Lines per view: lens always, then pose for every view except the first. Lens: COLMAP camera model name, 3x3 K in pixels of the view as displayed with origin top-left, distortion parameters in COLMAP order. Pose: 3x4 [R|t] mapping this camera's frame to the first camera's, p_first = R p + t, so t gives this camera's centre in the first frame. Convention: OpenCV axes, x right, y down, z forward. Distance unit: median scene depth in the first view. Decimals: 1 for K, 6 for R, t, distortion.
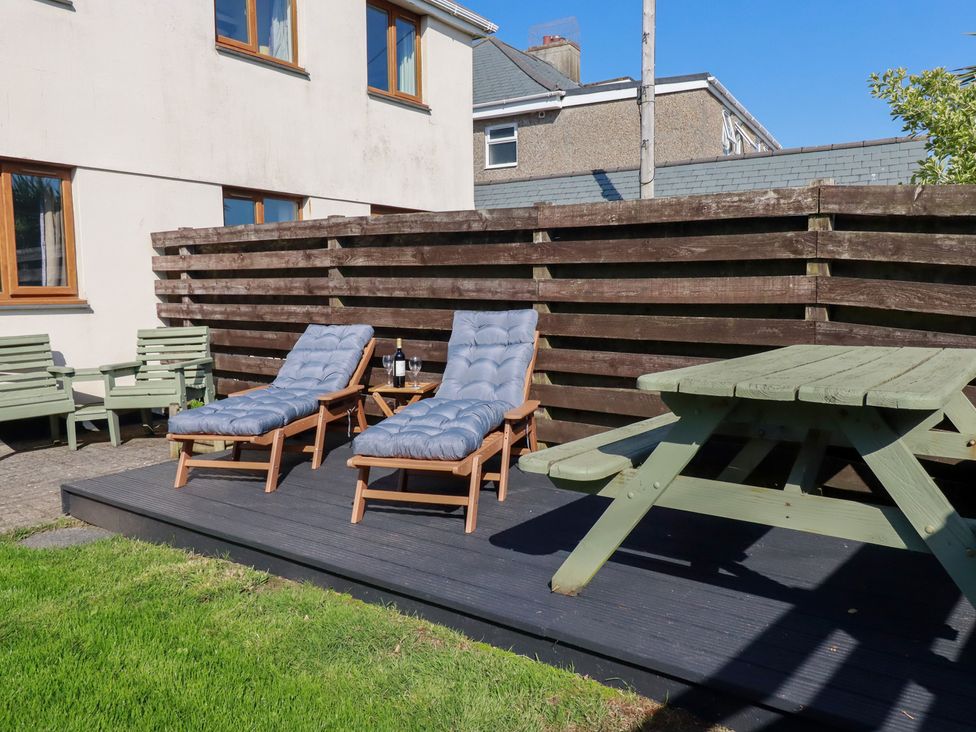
lens RADIAL K [[747.8, 0, 492.0], [0, 747.8, 366.3], [0, 0, 1]] dist [0.002682, 0.000686]
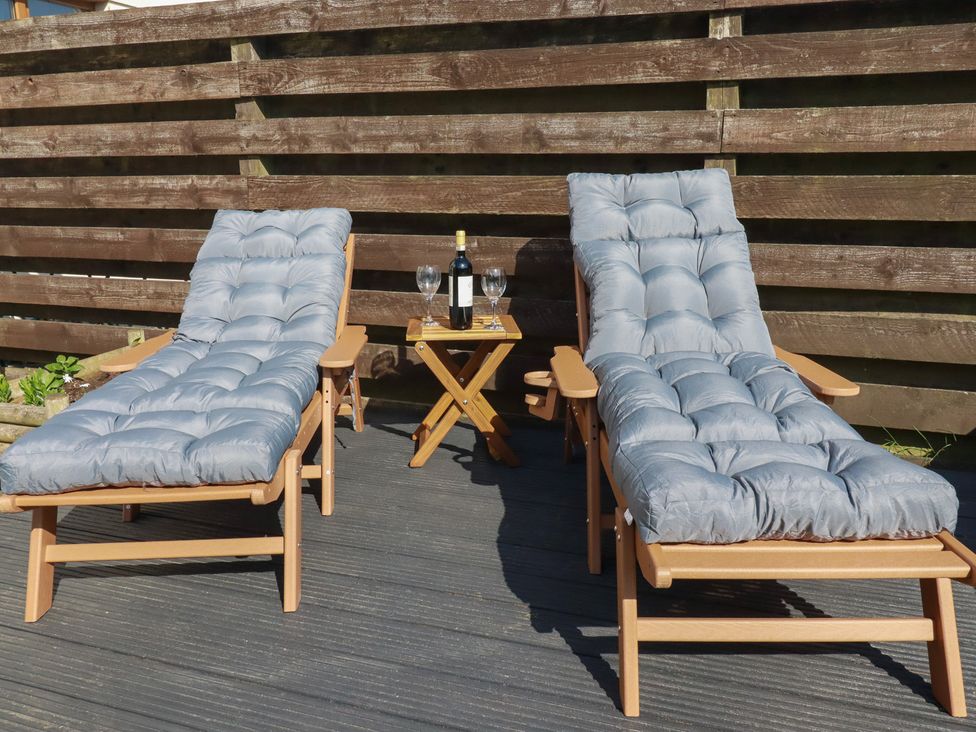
lens RADIAL K [[836.3, 0, 487.9], [0, 836.3, 366.8], [0, 0, 1]] dist [0.016400, -0.017429]
pose [[0.964612, -0.064190, 0.255739, -0.229794], [0.033964, 0.992083, 0.120903, -0.013016], [-0.261475, -0.107939, 0.959156, 0.407468]]
